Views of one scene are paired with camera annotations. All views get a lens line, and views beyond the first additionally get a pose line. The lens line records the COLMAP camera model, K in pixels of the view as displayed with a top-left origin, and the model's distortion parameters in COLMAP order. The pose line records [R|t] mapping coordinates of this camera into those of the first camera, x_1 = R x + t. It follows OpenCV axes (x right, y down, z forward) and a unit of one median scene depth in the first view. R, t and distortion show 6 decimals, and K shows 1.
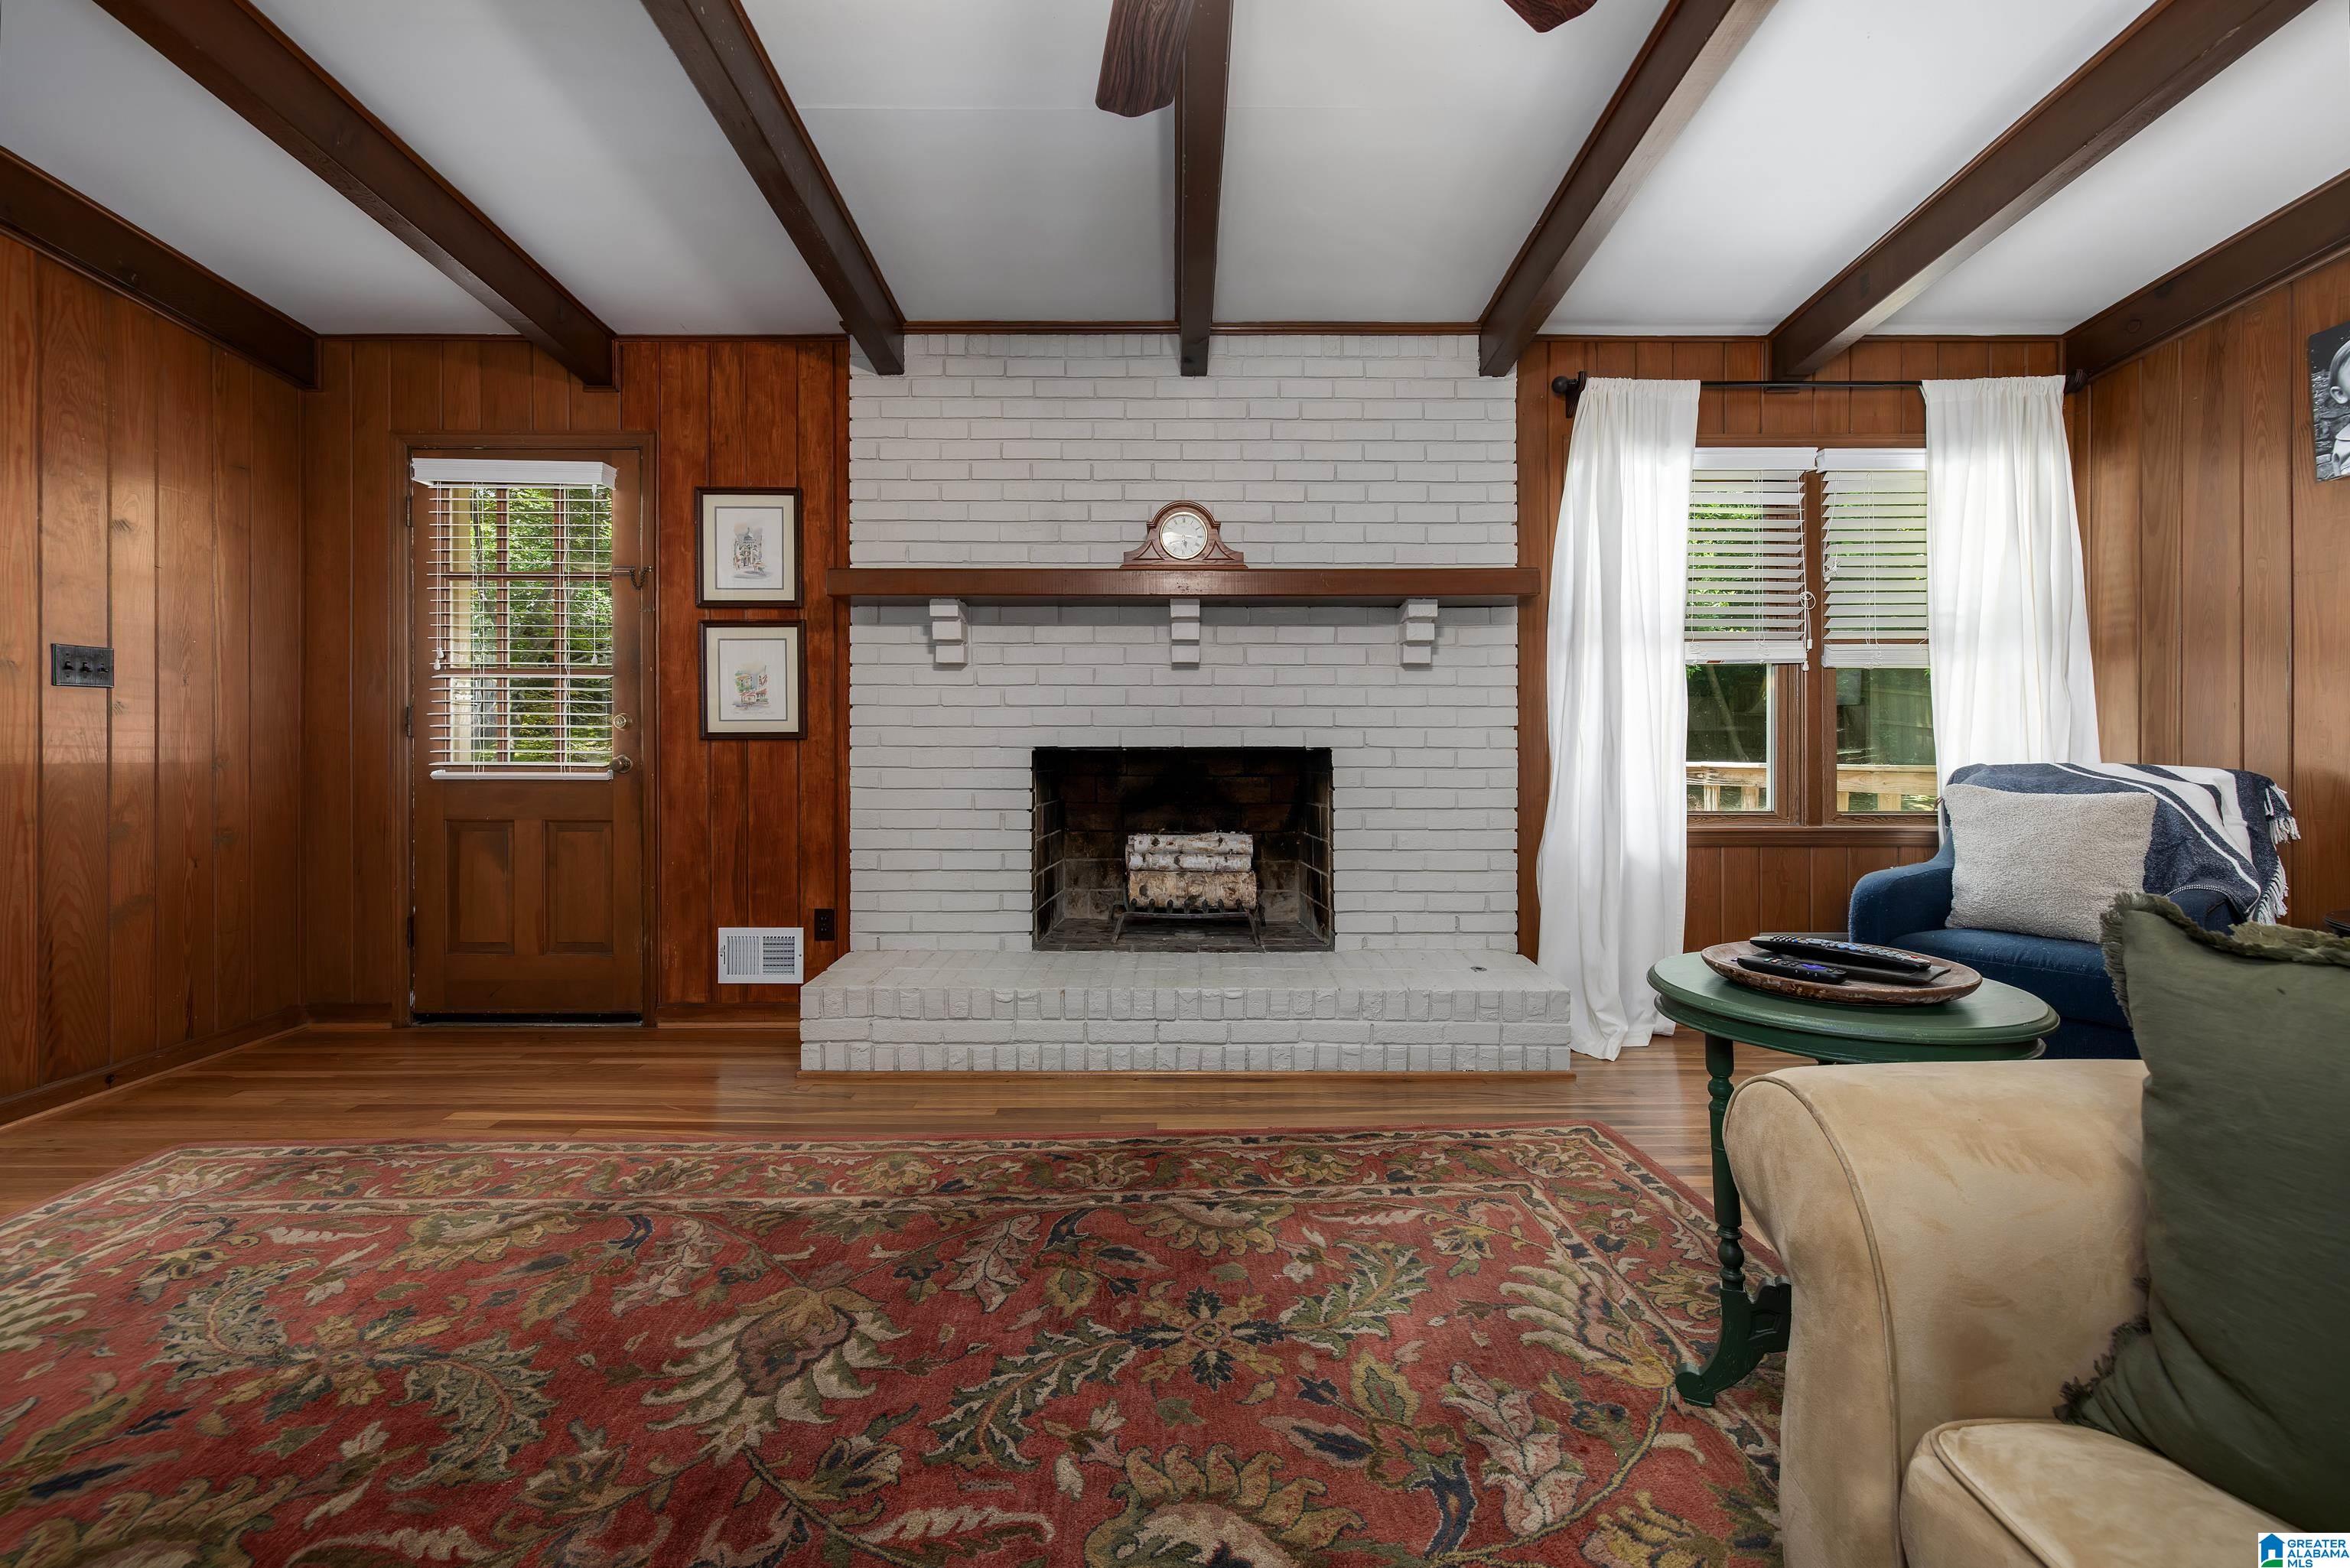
lens RADIAL K [[1006.2, 0, 1175.9], [0, 1006.2, 743.9], [0, 0, 1]] dist [-0.000117, -0.000913]
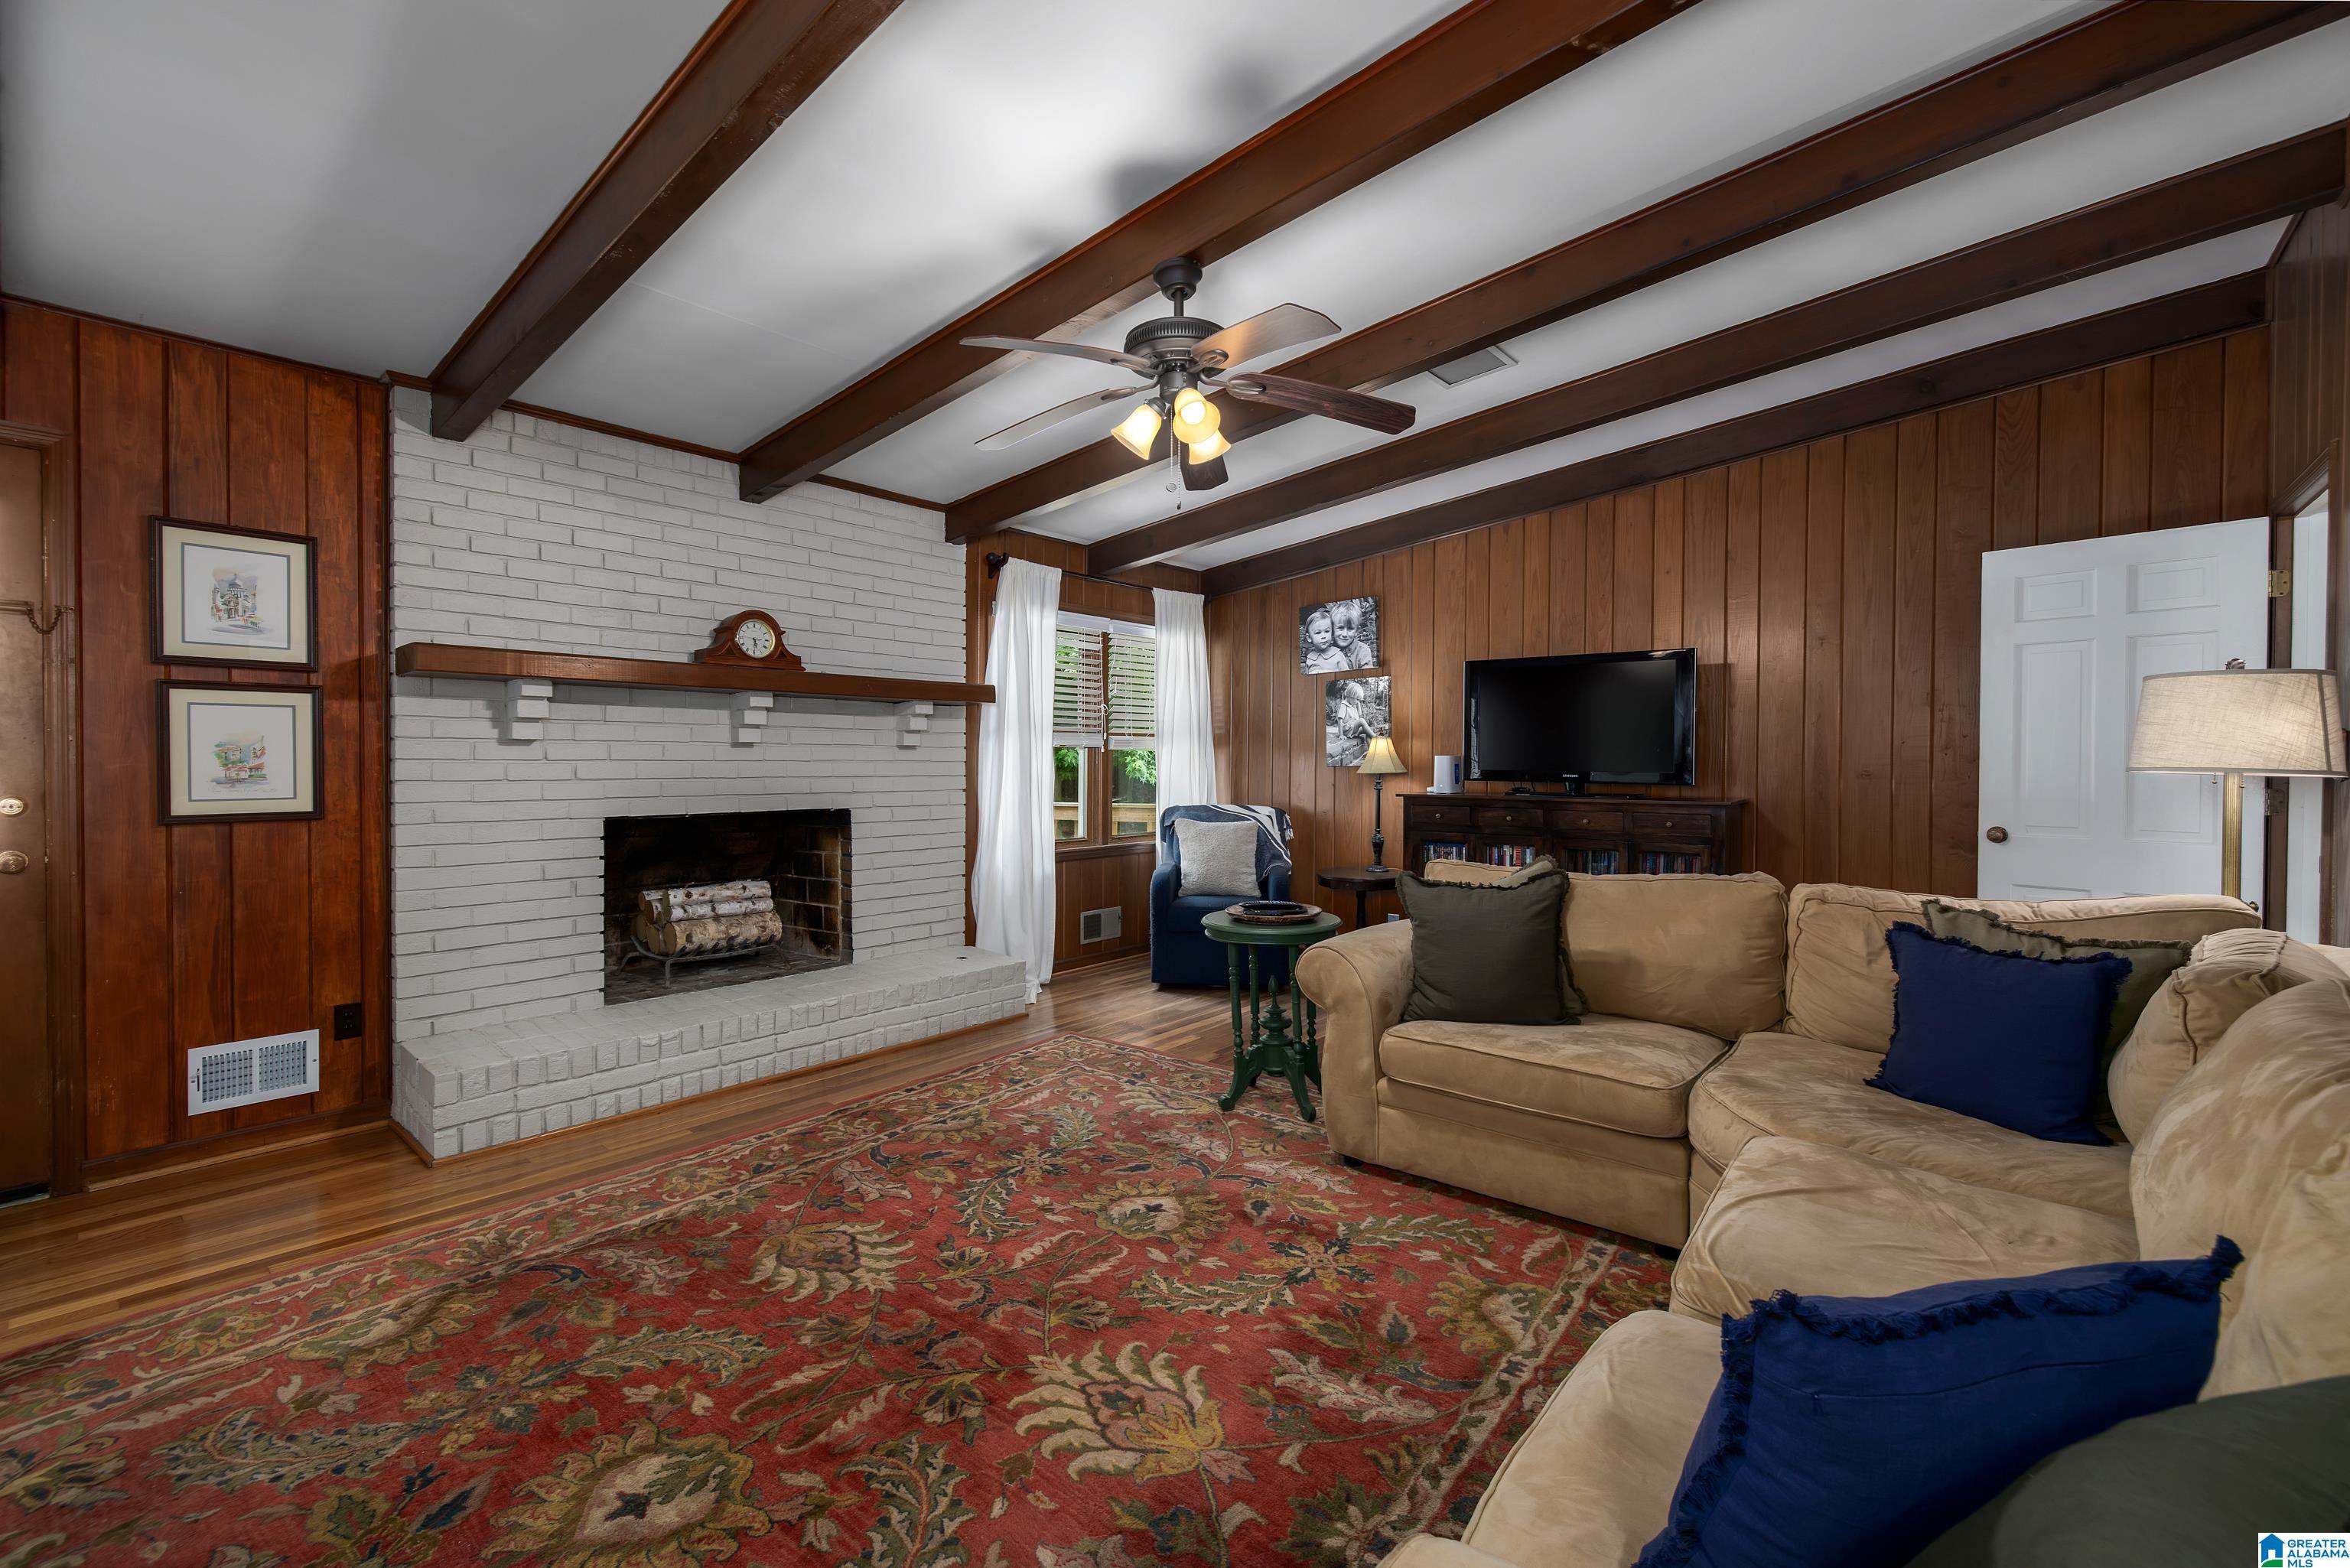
lens RADIAL K [[1006.2, 0, 1175.6], [0, 1006.2, 776.3], [0, 0, 1]] dist [-0.000117, -0.000913]
pose [[0.643604, -0.010535, 0.765286, -0.574922], [-0.002929, 0.999864, 0.016227, -0.060451], [-0.765353, -0.012686, 0.643485, -0.161249]]
